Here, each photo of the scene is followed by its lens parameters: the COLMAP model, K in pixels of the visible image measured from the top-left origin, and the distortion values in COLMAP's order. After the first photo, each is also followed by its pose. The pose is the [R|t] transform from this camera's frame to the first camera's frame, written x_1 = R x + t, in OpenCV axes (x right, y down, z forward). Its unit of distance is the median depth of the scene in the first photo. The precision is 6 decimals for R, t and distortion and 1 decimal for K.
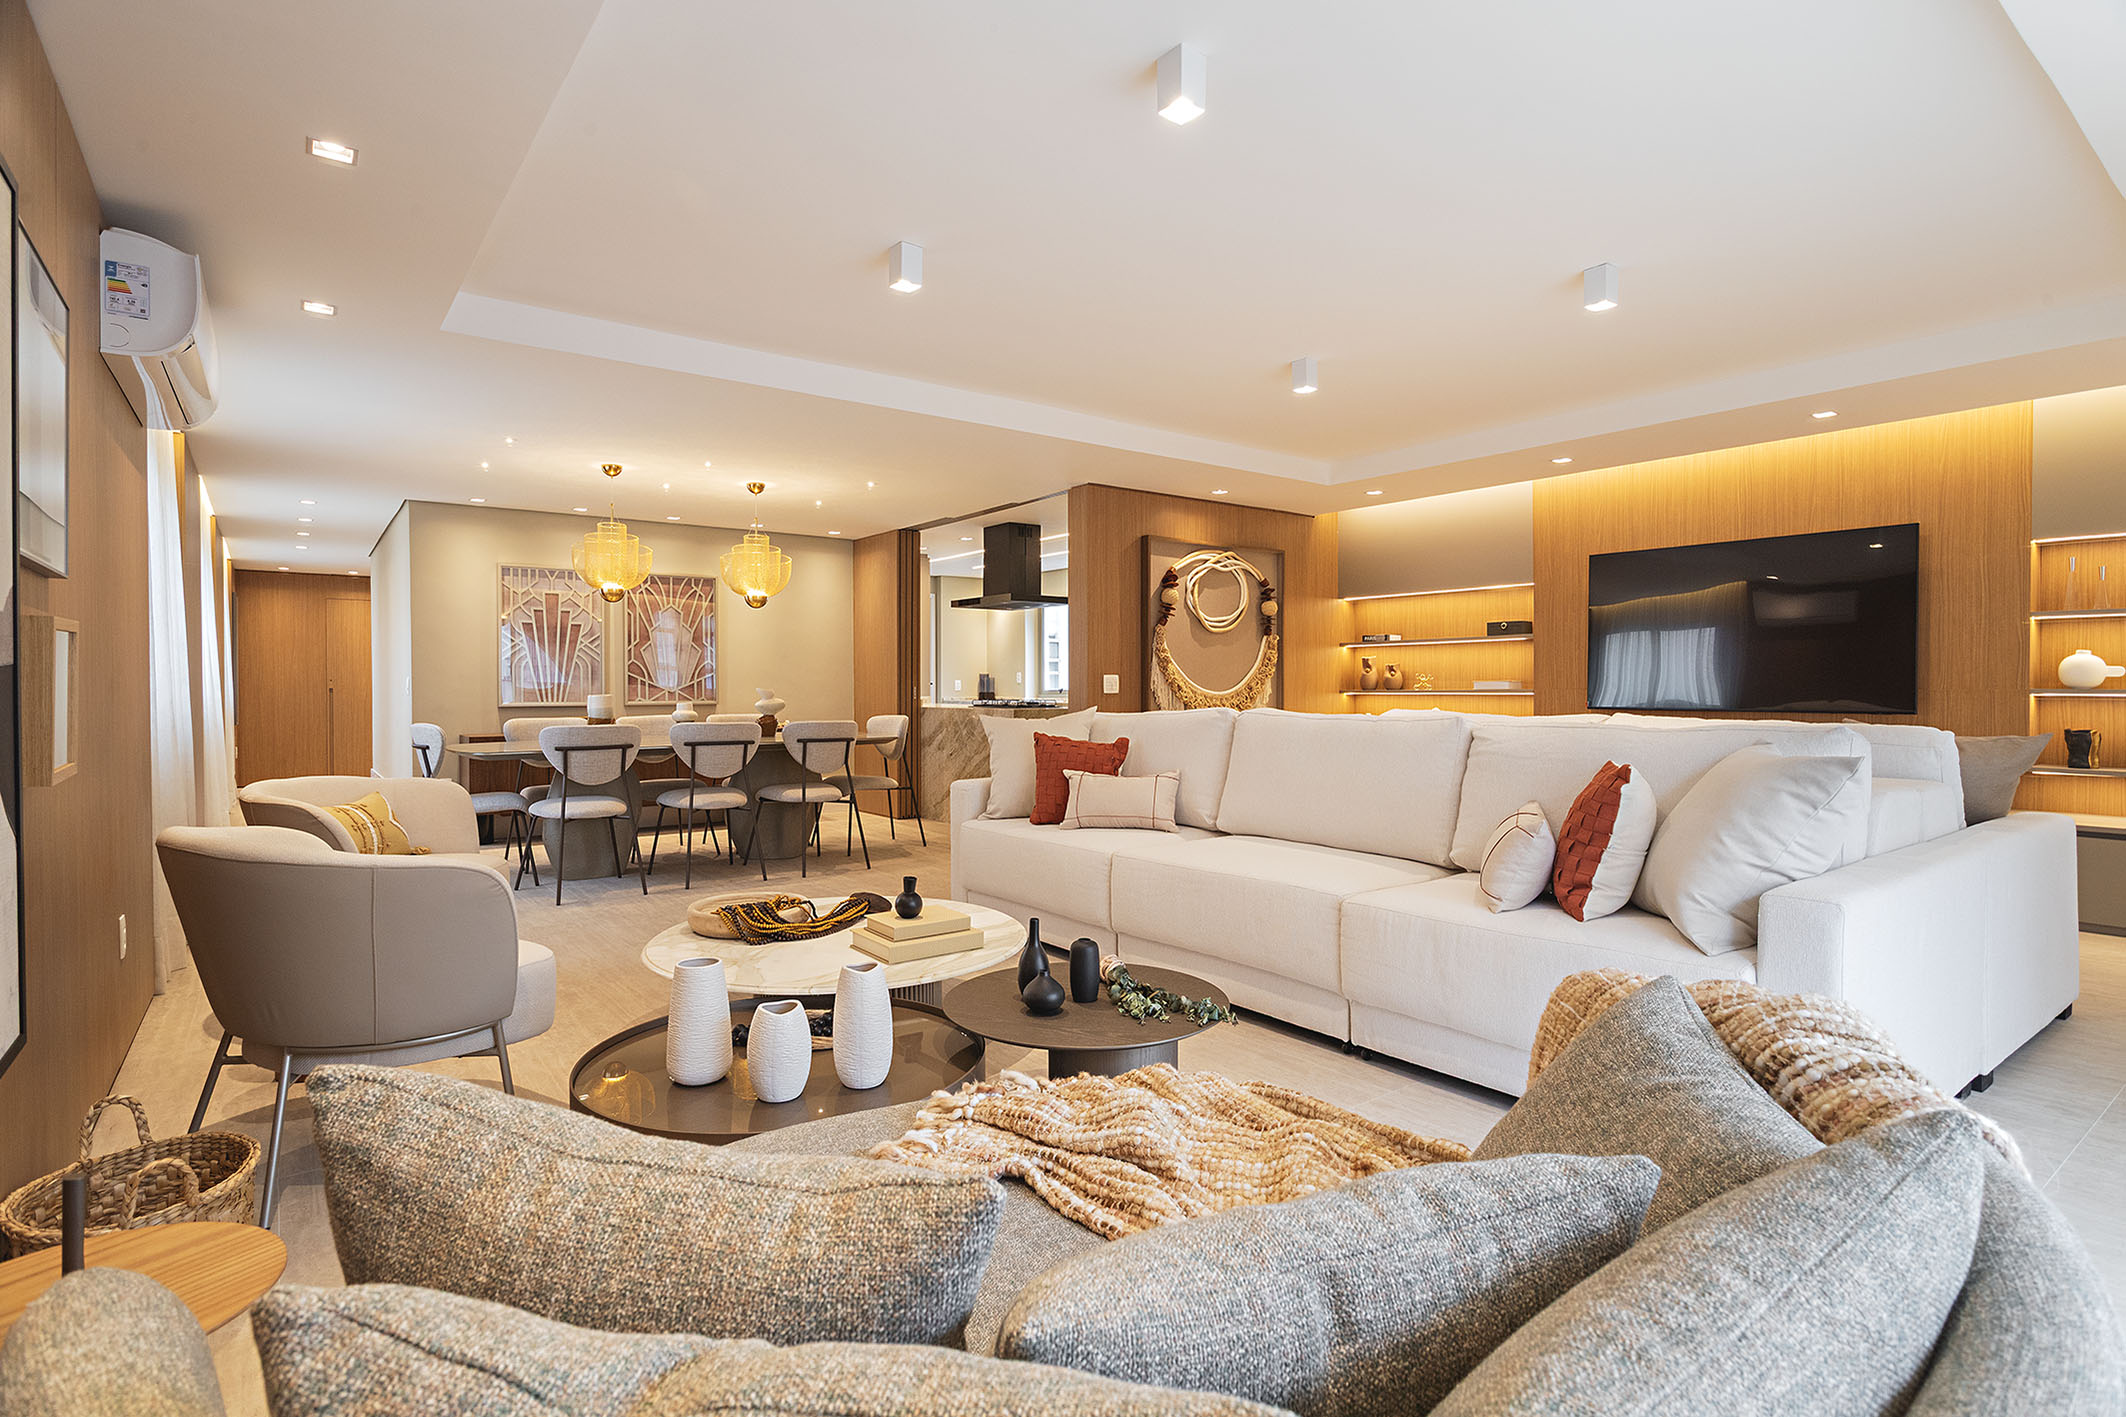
lens RADIAL K [[1039.1, 0, 1016.1], [0, 1039.1, 705.2], [0, 0, 1]] dist [-0.021084, 0.011371]
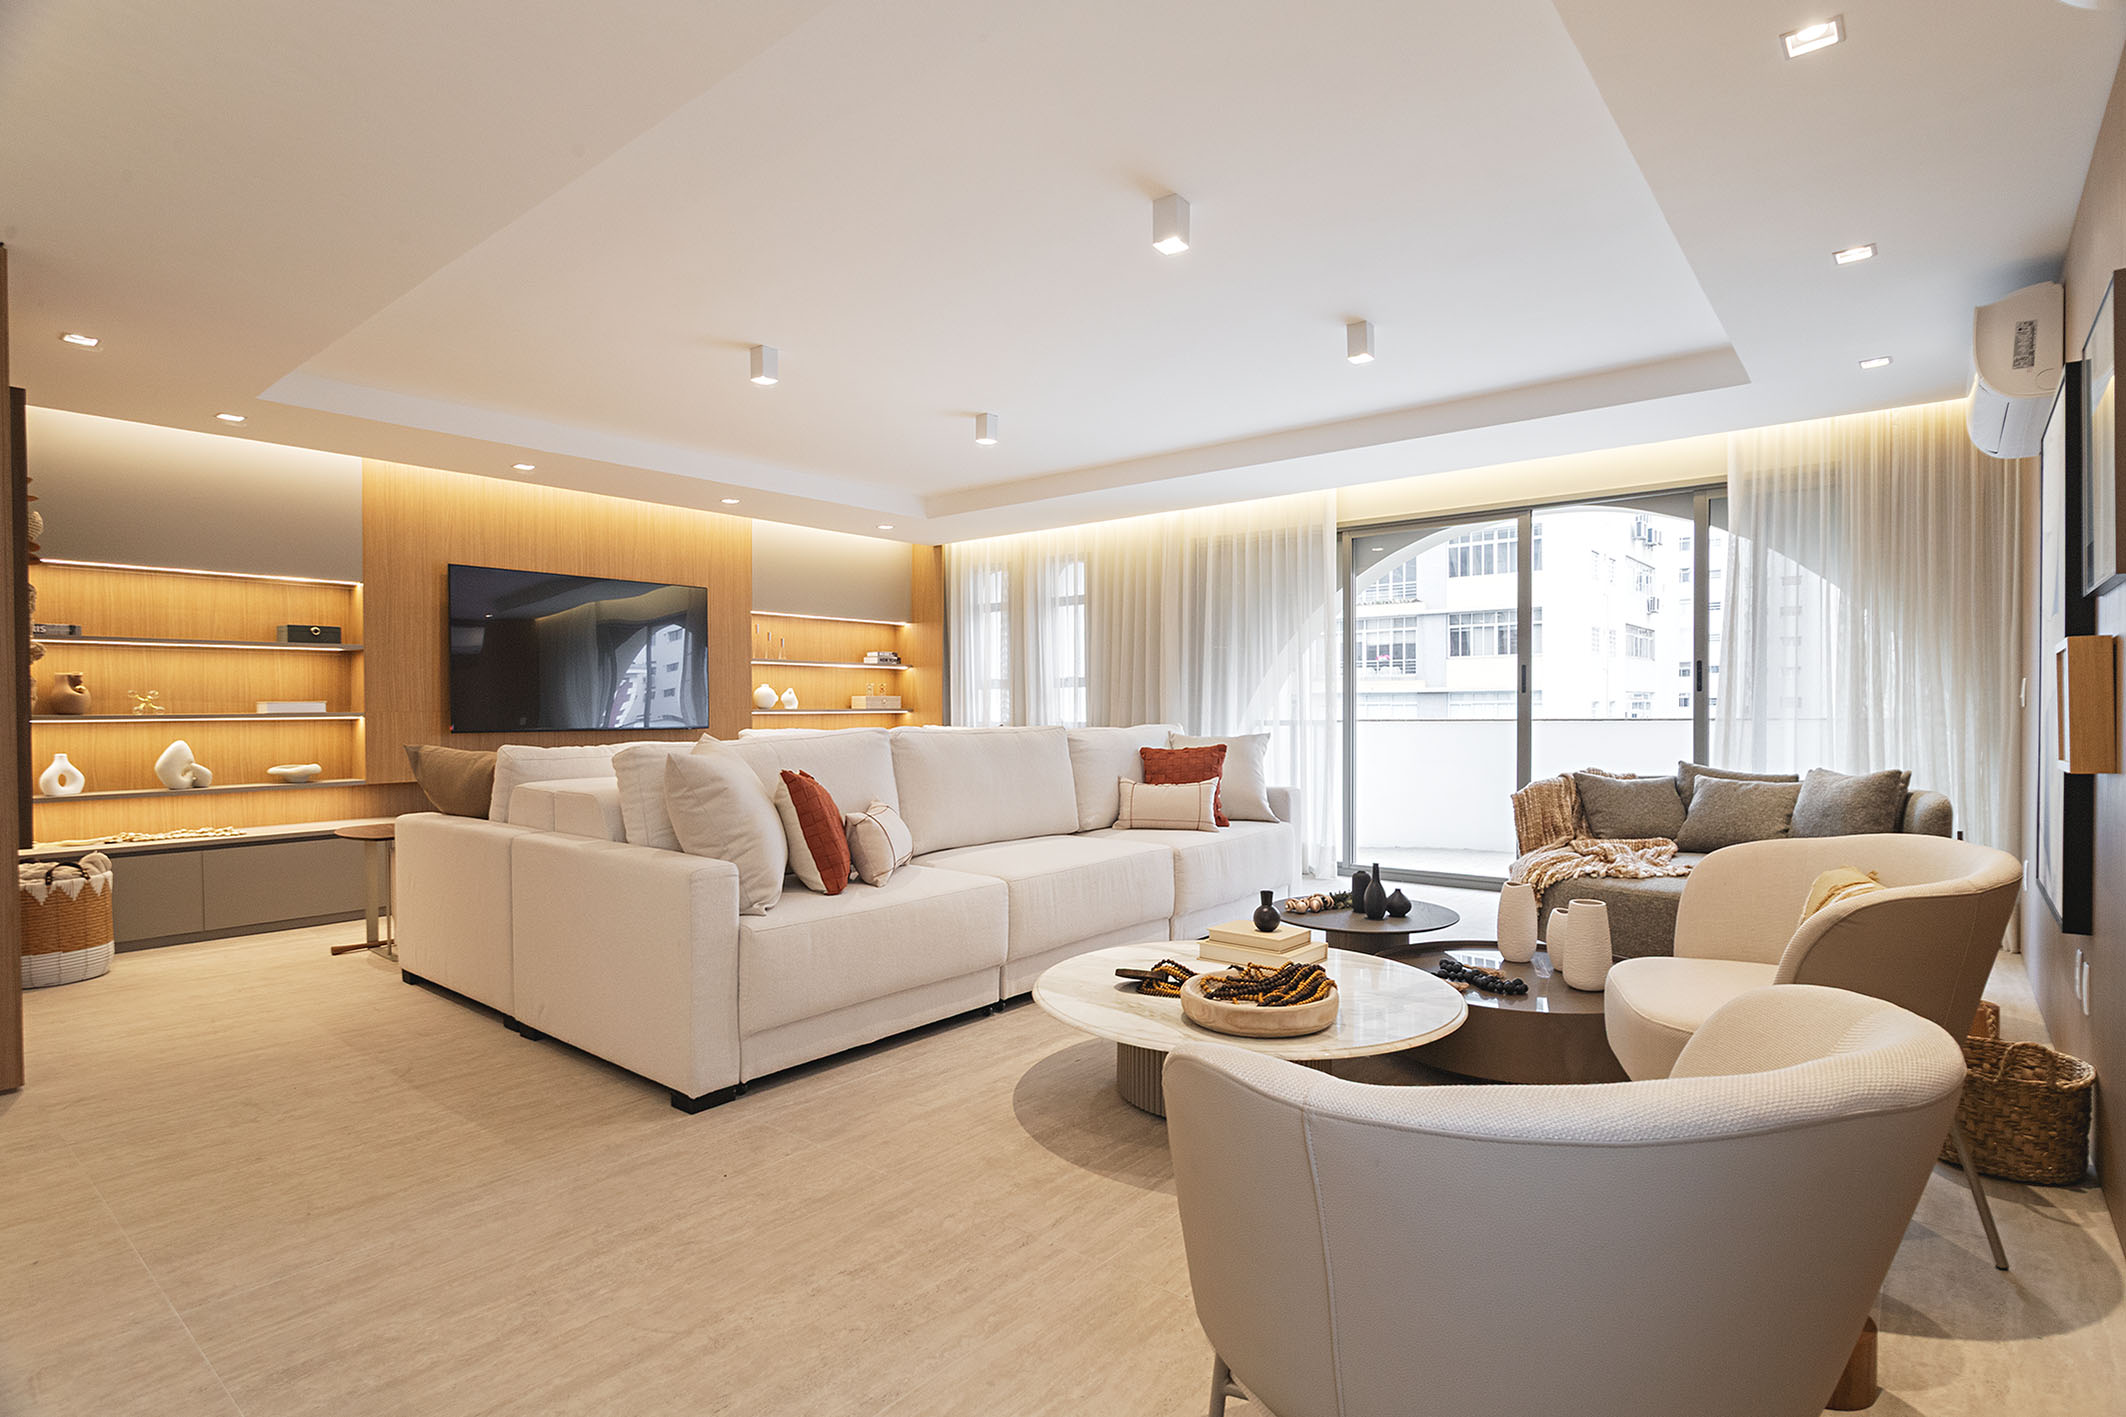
lens RADIAL K [[1036.4, 0, 1113.3], [0, 1036.4, 697.4], [0, 0, 1]] dist [-0.024444, 0.009642]
pose [[-0.277209, 0.007359, 0.960781, -0.455740], [0.025698, 0.999670, -0.000243, -0.009829], [-0.960466, 0.024623, -0.277306, 0.637237]]
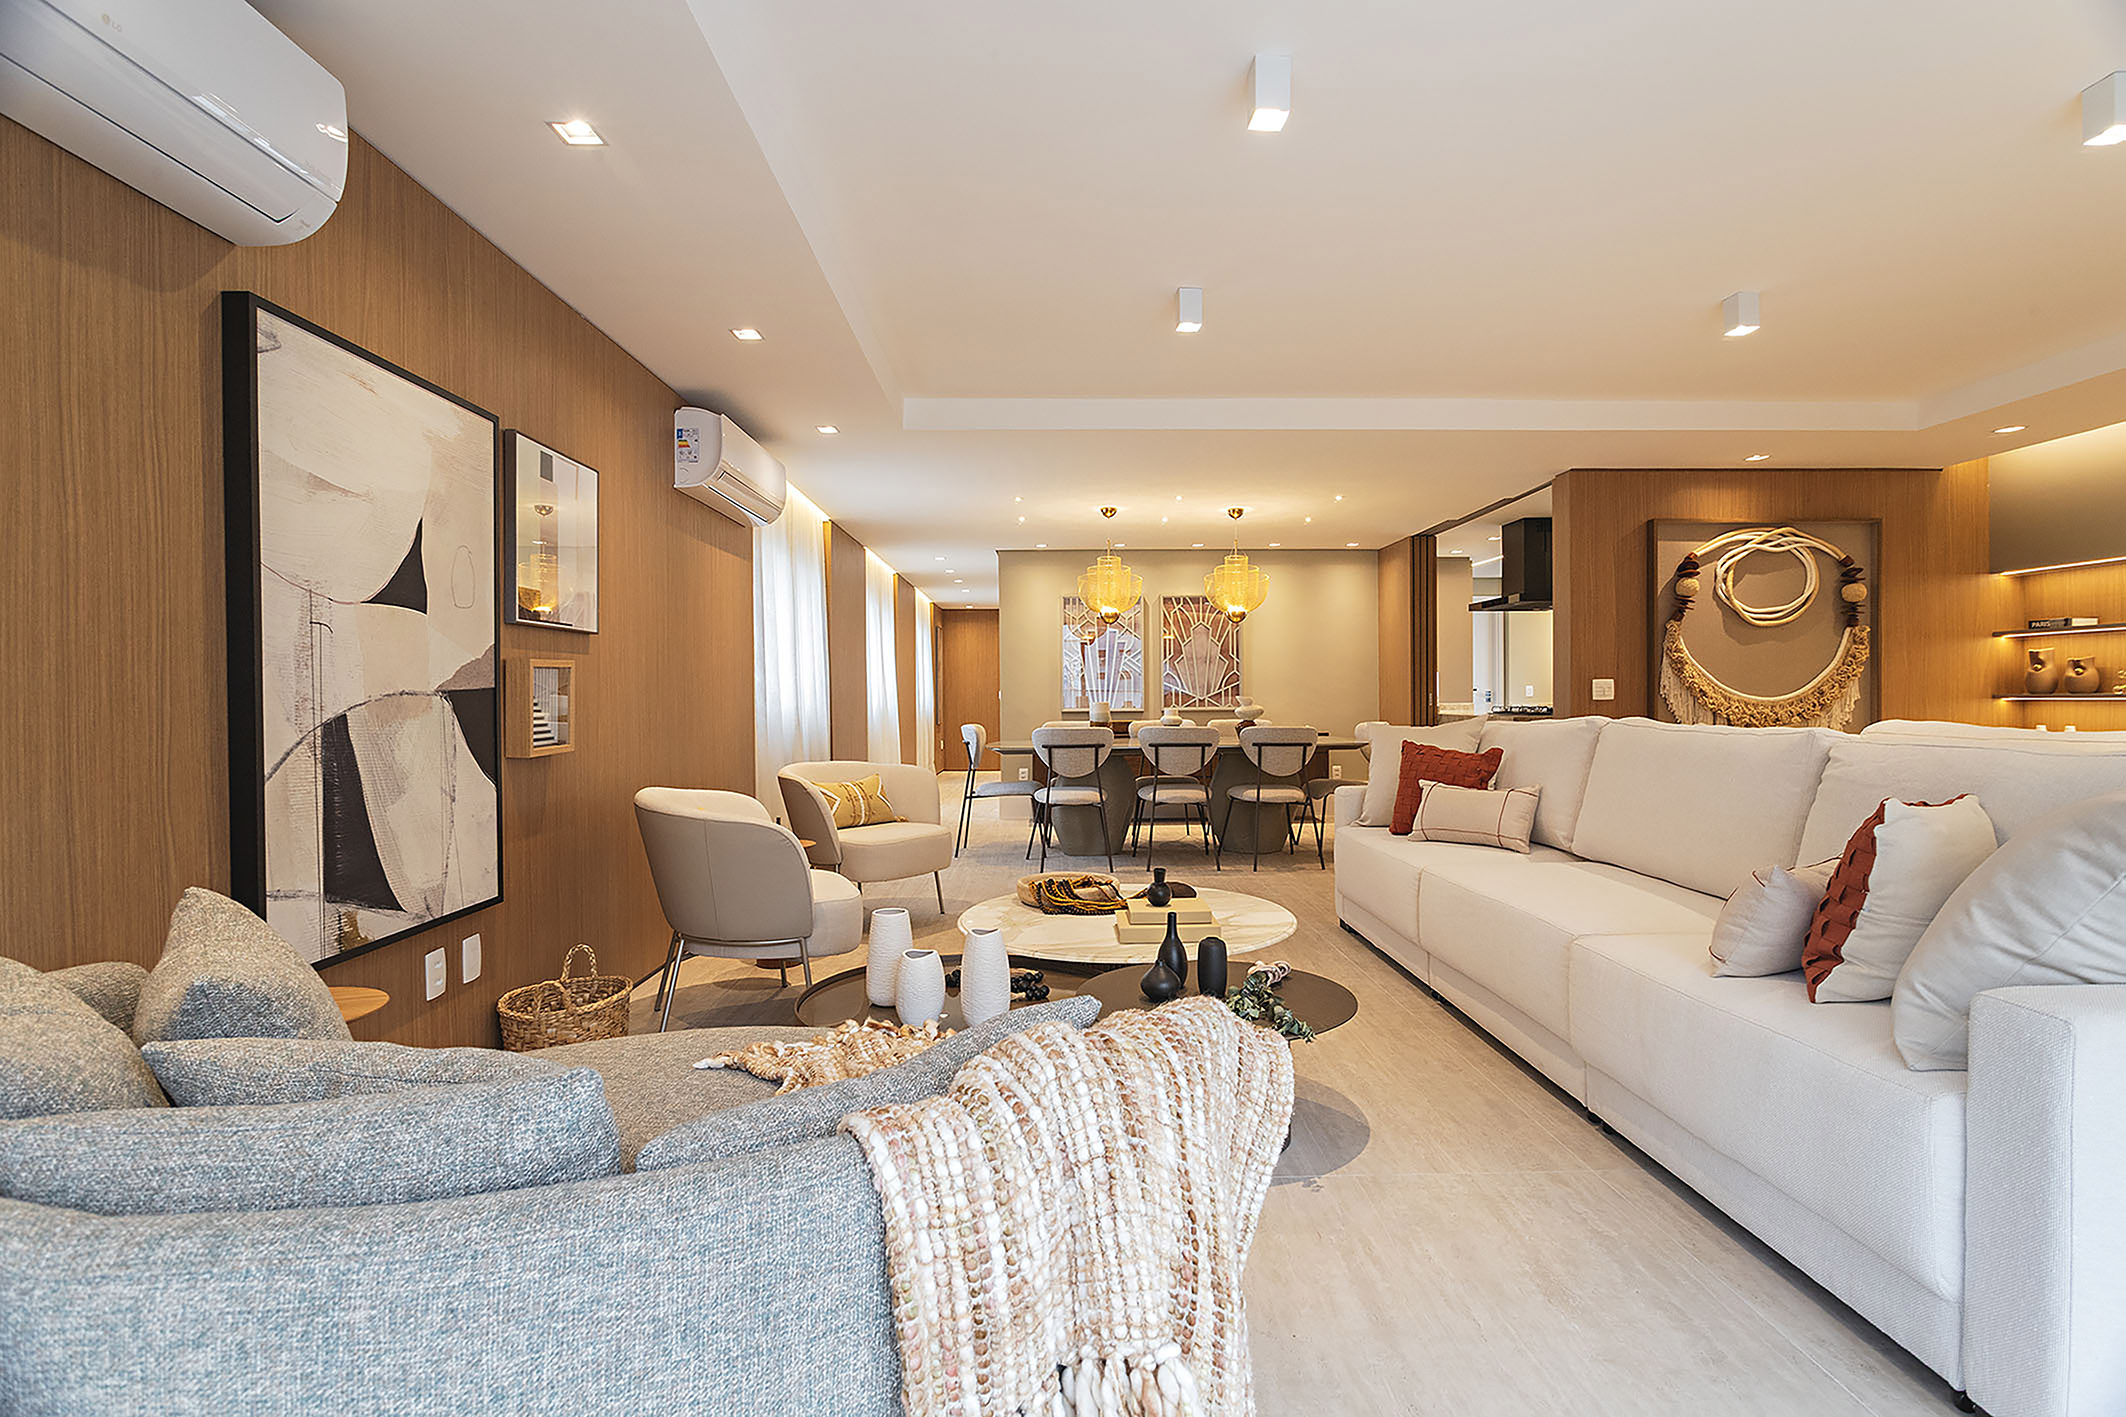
lens RADIAL K [[987.9, 0, 1063.0], [0, 987.9, 708.5], [0, 0, 1]] dist [-0.022434, 0.008710]
pose [[0.823496, 0.002250, -0.567317, 0.183465], [-0.003633, 0.999993, -0.001308, -0.000975], [0.567310, 0.003139, 0.823498, 0.036537]]
